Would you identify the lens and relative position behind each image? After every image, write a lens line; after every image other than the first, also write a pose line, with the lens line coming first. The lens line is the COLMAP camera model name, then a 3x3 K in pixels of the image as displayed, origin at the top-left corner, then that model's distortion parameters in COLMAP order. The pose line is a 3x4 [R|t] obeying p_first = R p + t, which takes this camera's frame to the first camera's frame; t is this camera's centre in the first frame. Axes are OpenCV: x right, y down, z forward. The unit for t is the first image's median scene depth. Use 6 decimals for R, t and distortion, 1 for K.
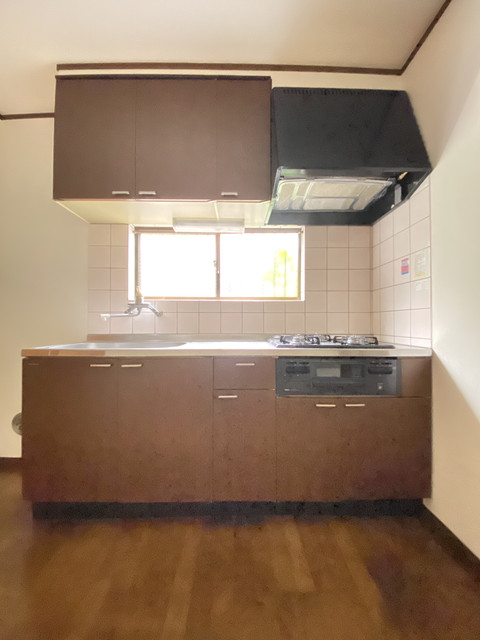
lens RADIAL K [[256.0, 0, 238.2], [0, 256.0, 322.0], [0, 0, 1]] dist [-0.002922, -0.000970]
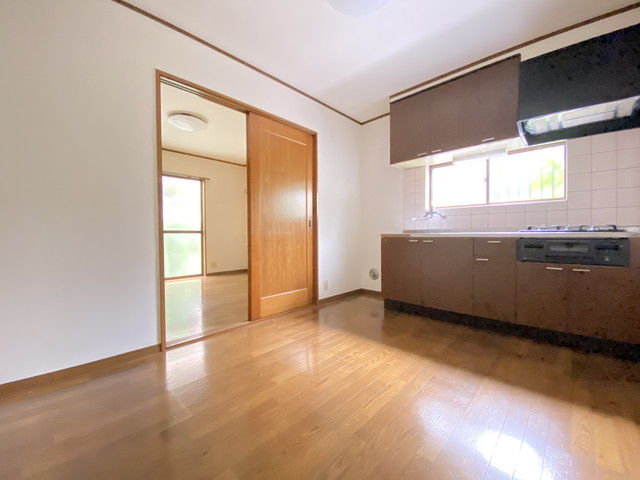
lens RADIAL K [[256.0, 0, 317.4], [0, 256.0, 238.6], [0, 0, 1]] dist [-0.002922, -0.000970]
pose [[0.703067, 0.006445, -0.711094, 0.305264], [0.011326, 0.999731, 0.020259, 0.068919], [0.711033, -0.022297, 0.702805, -0.783423]]
